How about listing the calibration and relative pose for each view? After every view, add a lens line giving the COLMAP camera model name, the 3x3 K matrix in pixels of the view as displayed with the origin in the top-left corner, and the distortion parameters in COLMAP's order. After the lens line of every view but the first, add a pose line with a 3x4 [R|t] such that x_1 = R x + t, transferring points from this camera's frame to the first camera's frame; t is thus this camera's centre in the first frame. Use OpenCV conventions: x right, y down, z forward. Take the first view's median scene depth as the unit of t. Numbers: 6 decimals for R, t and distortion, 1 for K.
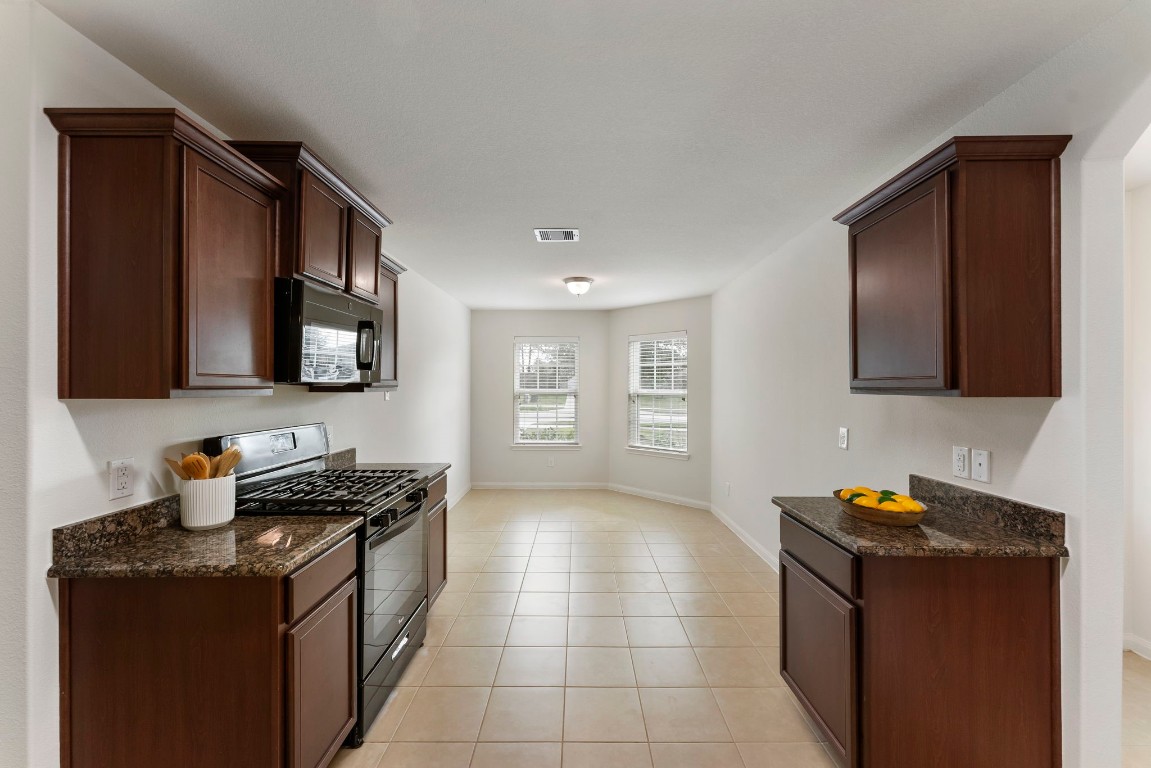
lens RADIAL K [[471.0, 0, 575.5], [0, 471.0, 384.0], [0, 0, 1]] dist [-0.000903, 0.000121]
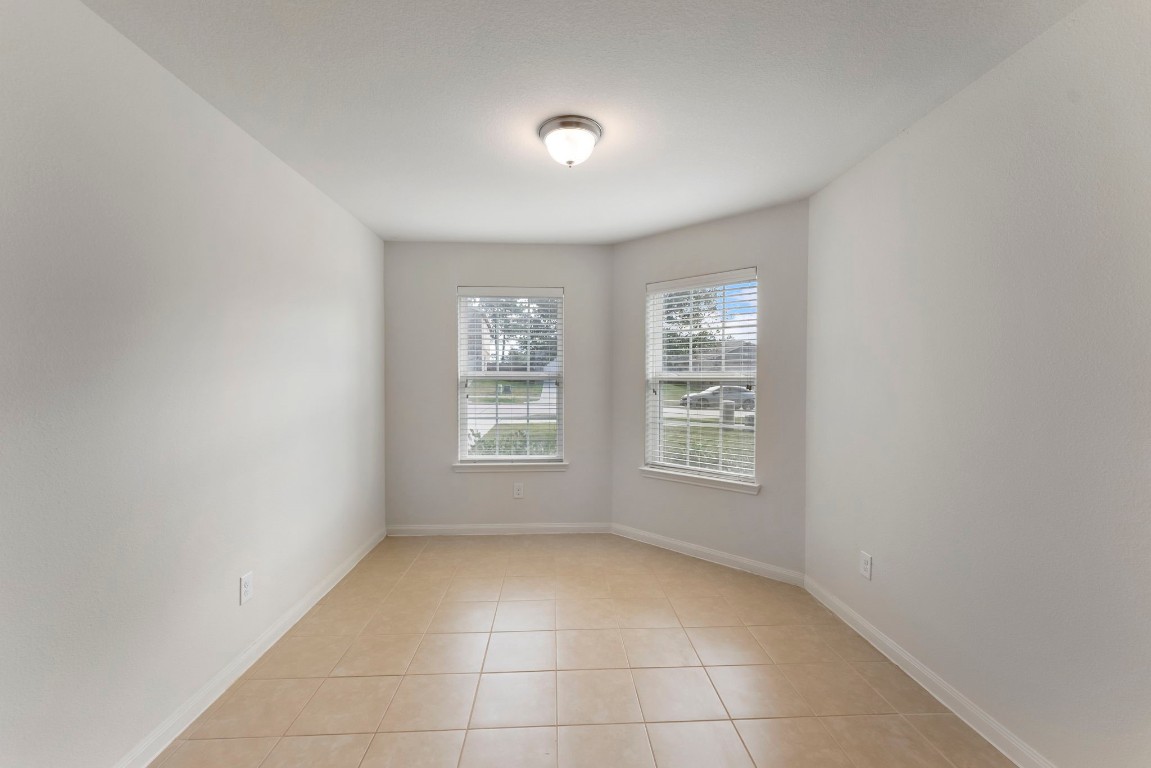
lens RADIAL K [[471.0, 0, 575.5], [0, 471.0, 384.0], [0, 0, 1]] dist [-0.000903, 0.000121]
pose [[0.998654, -0.003091, 0.051777, -0.009074], [0.002081, 0.999807, 0.019549, 0.014833], [-0.051828, -0.019415, 0.998467, 0.391782]]
